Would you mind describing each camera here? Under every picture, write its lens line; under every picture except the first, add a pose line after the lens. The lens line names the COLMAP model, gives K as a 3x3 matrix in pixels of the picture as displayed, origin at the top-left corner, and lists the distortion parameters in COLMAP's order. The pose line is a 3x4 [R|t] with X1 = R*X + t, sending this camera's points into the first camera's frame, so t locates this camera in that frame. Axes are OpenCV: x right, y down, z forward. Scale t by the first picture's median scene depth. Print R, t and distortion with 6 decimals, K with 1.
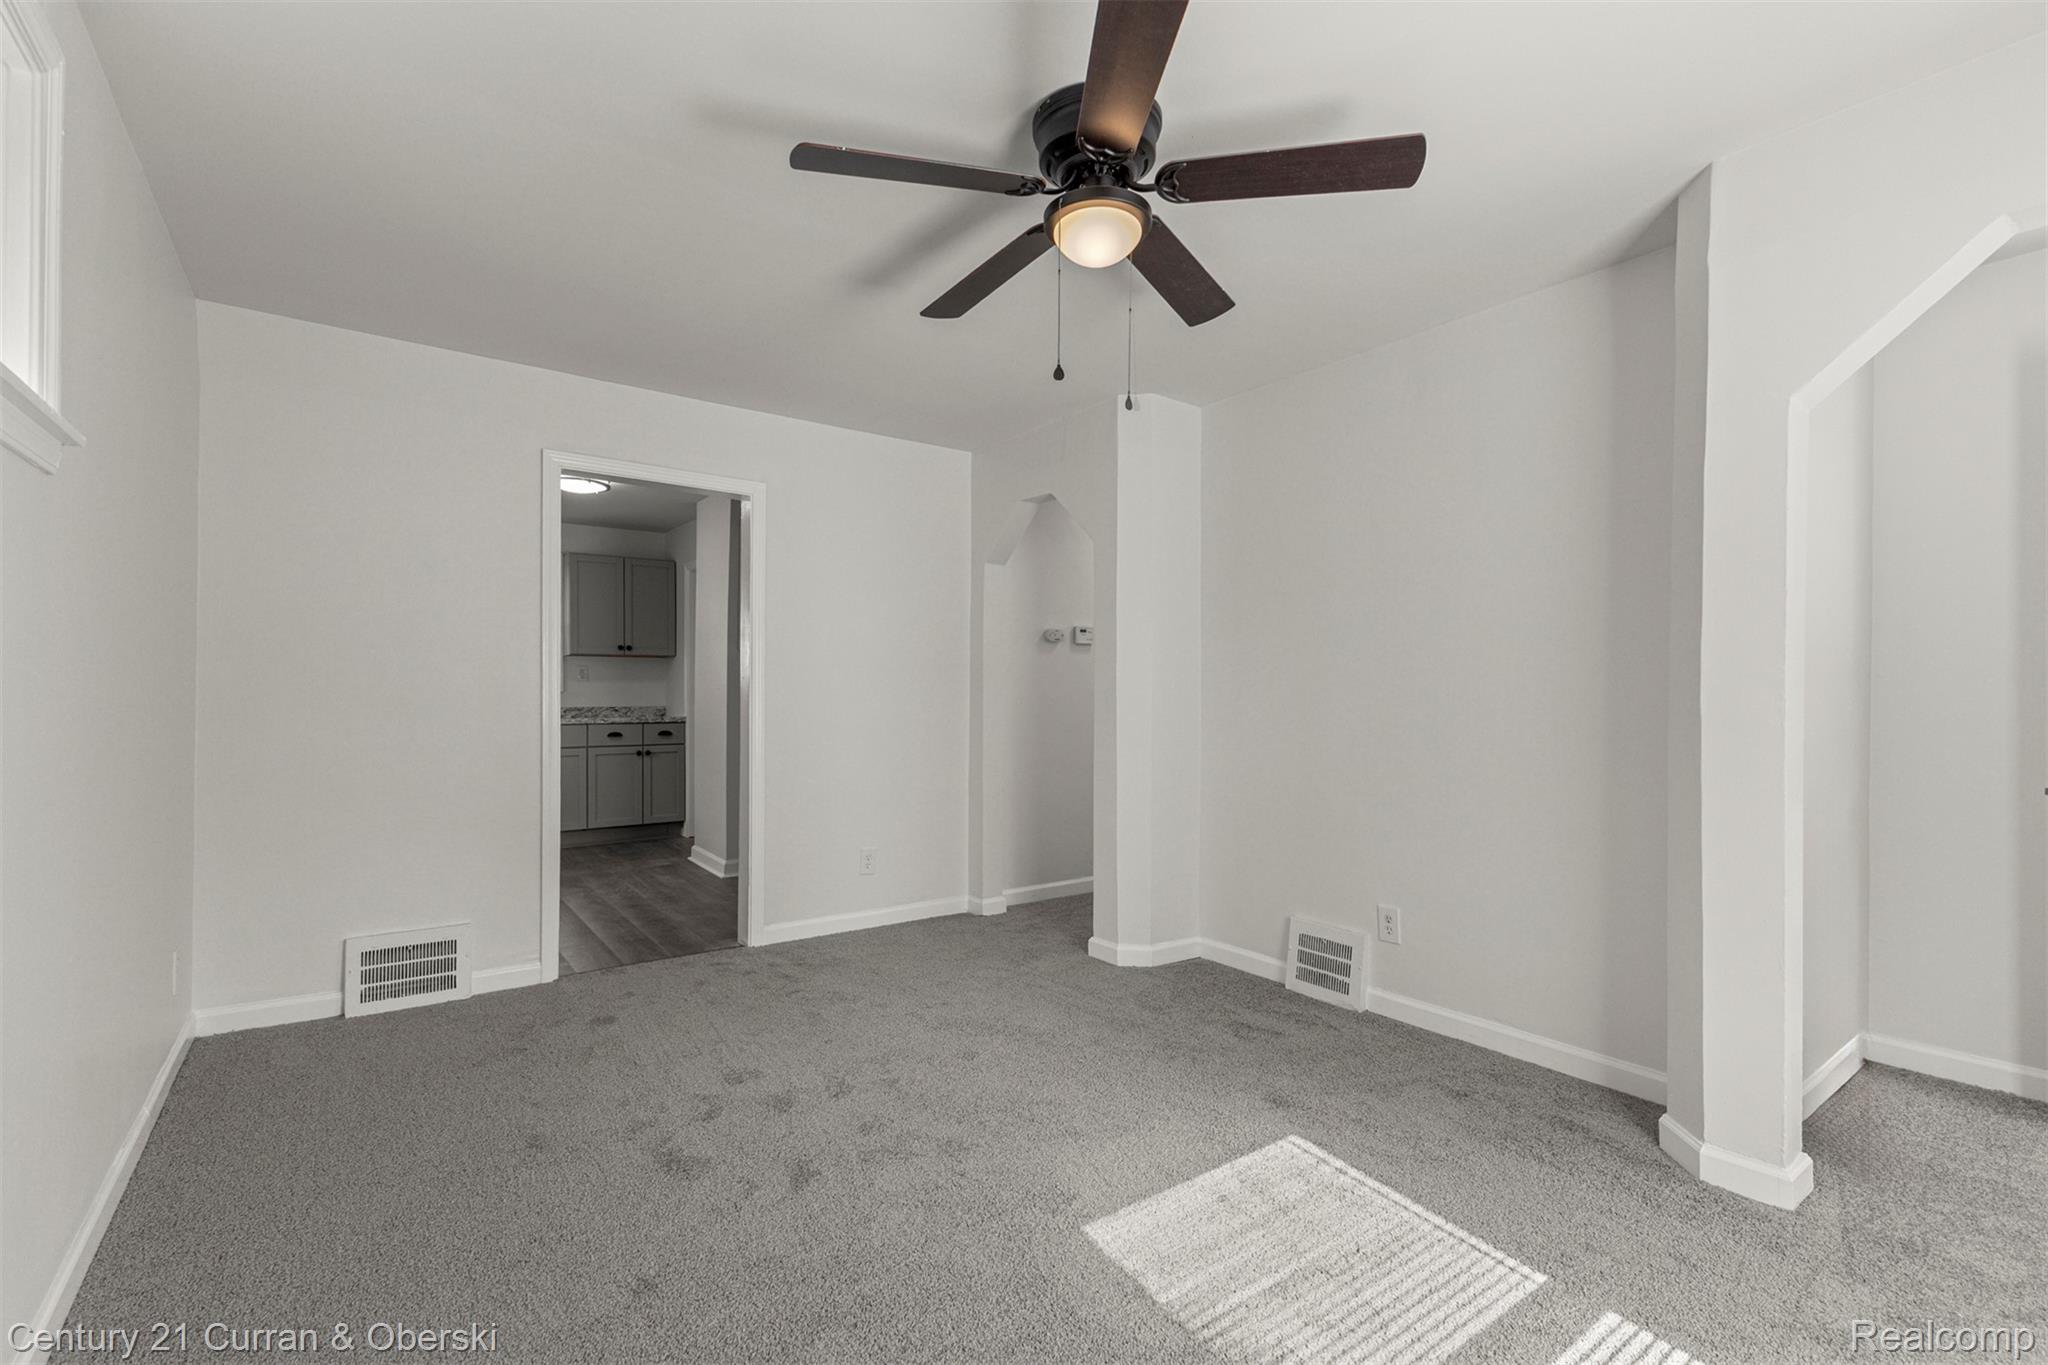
lens RADIAL K [[896.1, 0, 1021.2], [0, 896.1, 690.3], [0, 0, 1]] dist [0.018301, 0.000590]
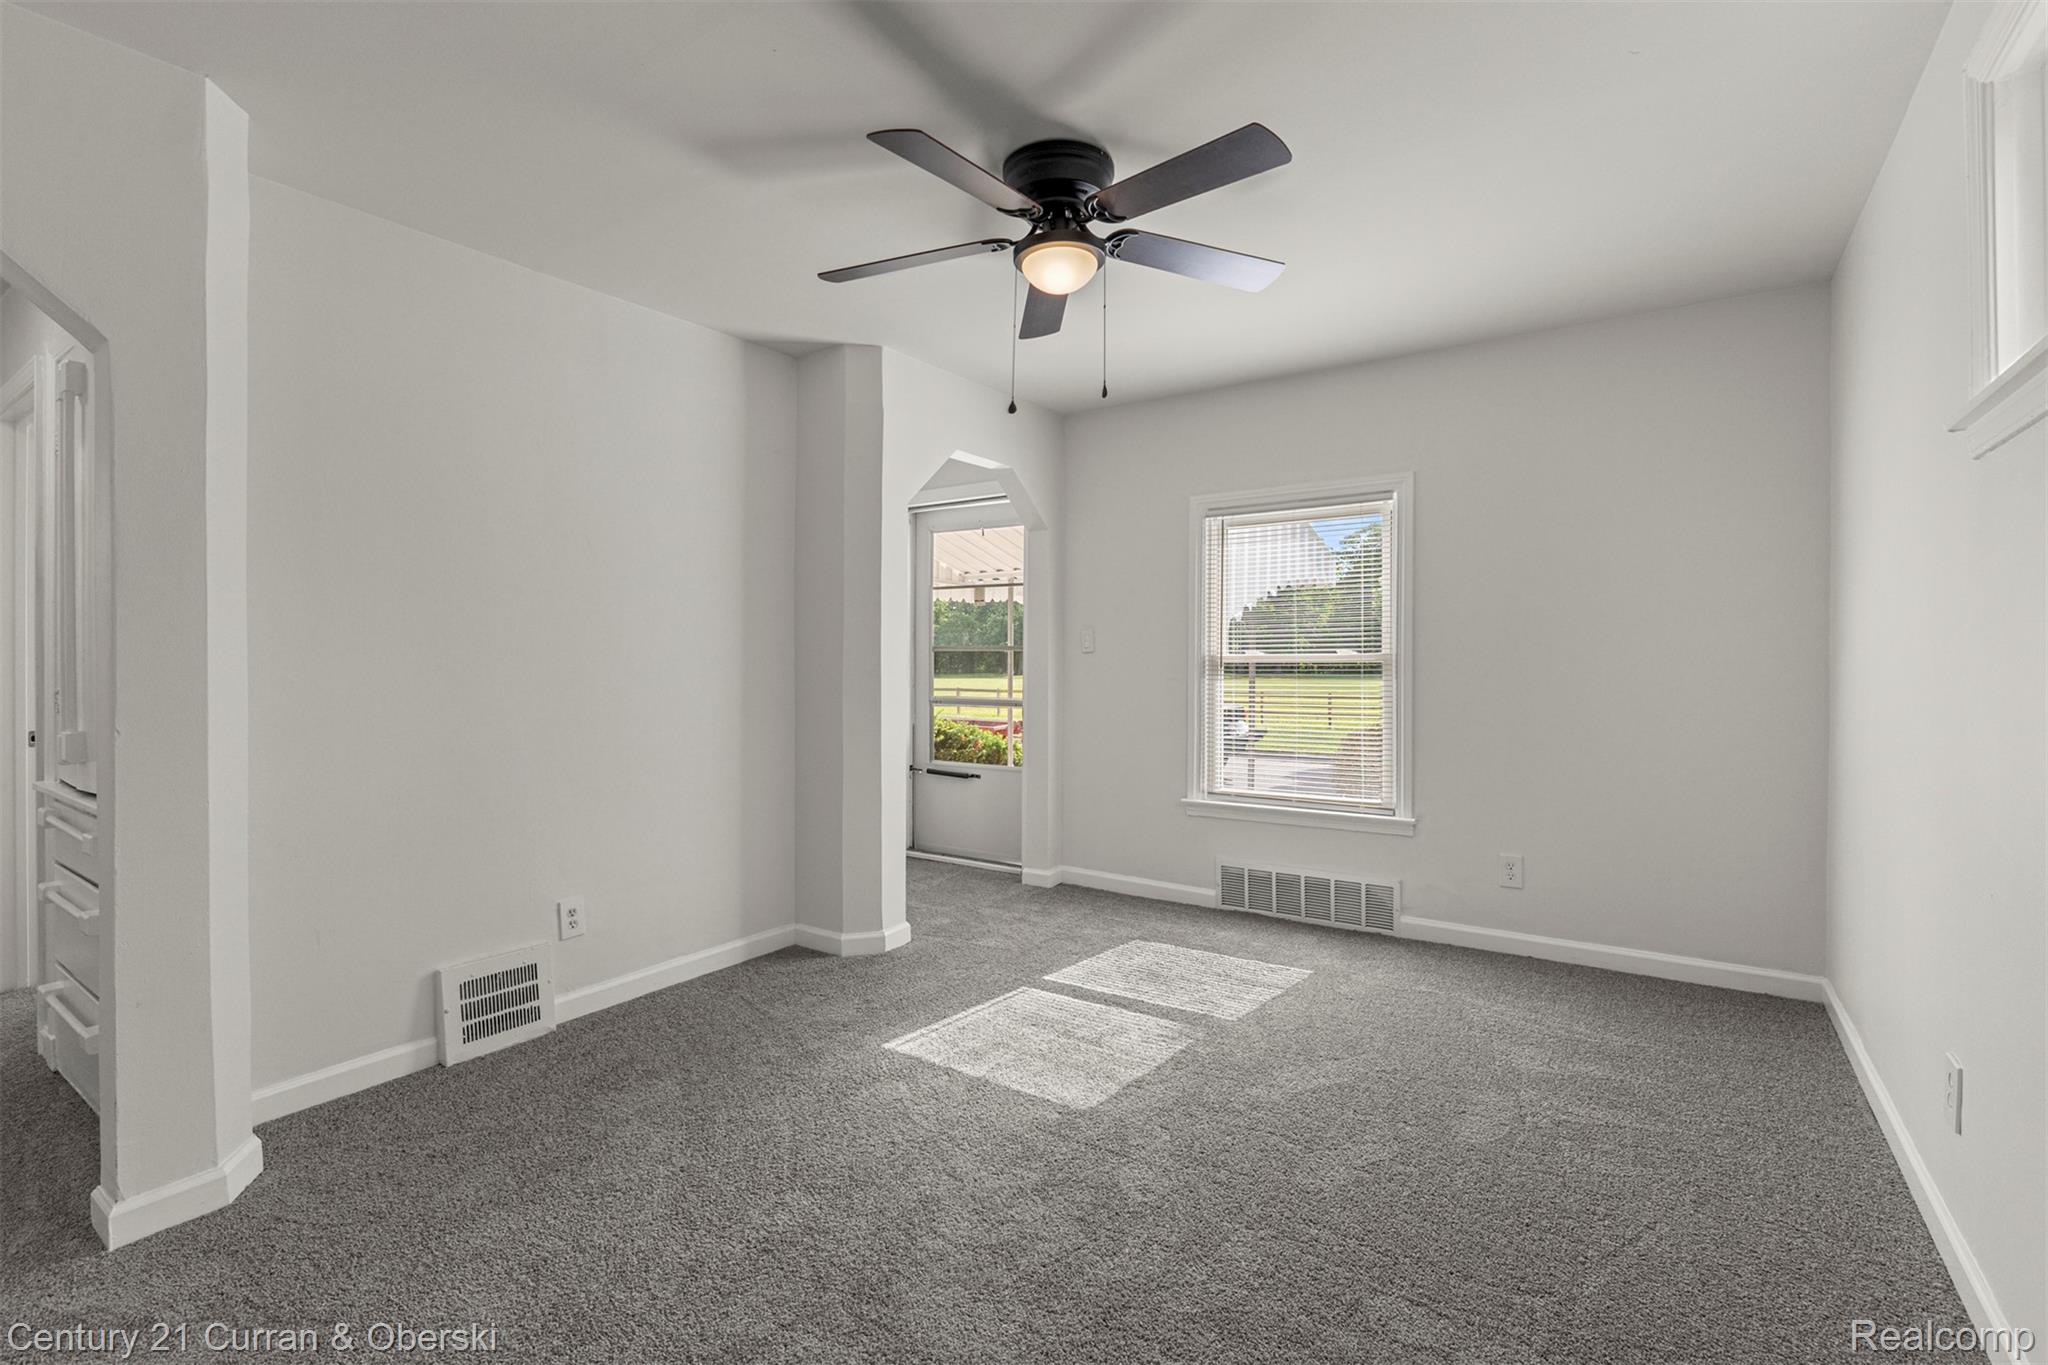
lens RADIAL K [[917.6, 0, 1026.7], [0, 917.6, 662.7], [0, 0, 1]] dist [-0.009465, 0.000121]
pose [[-0.330257, -0.003623, 0.943884, -0.576897], [0.002148, 0.999987, 0.004589, -0.004142], [-0.943889, 0.003543, -0.330245, 0.801494]]
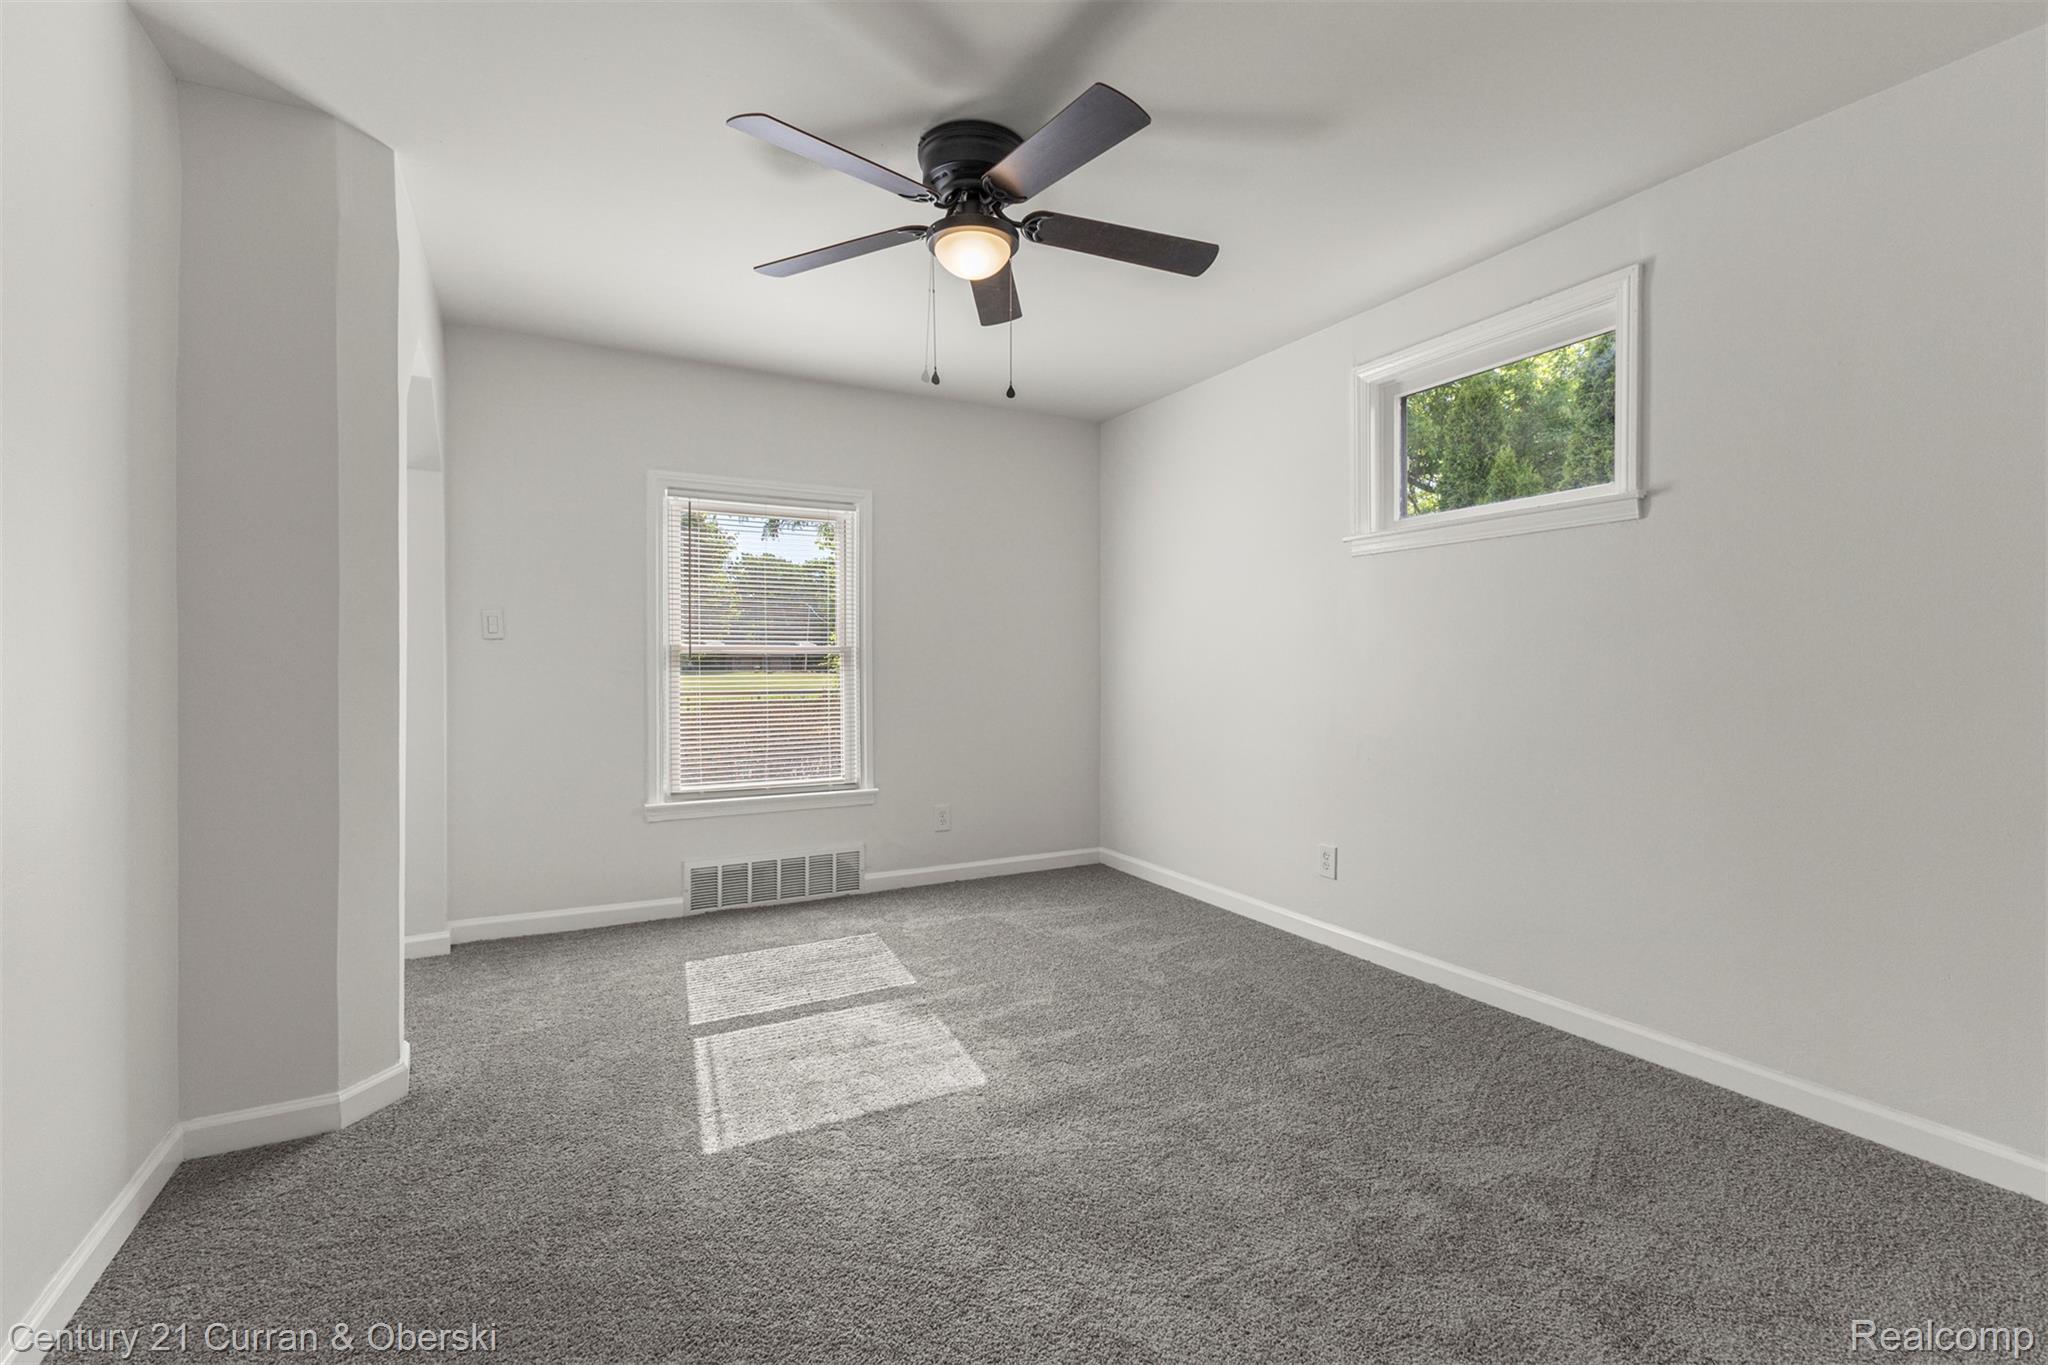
lens RADIAL K [[889.2, 0, 1023.3], [0, 889.2, 663.2], [0, 0, 1]] dist [0.004609, 0.000397]
pose [[-0.991325, -0.007195, 0.131240, -0.075161], [-0.007048, 0.999974, 0.001580, 0.009942], [-0.131247, 0.000641, -0.991349, 1.198207]]
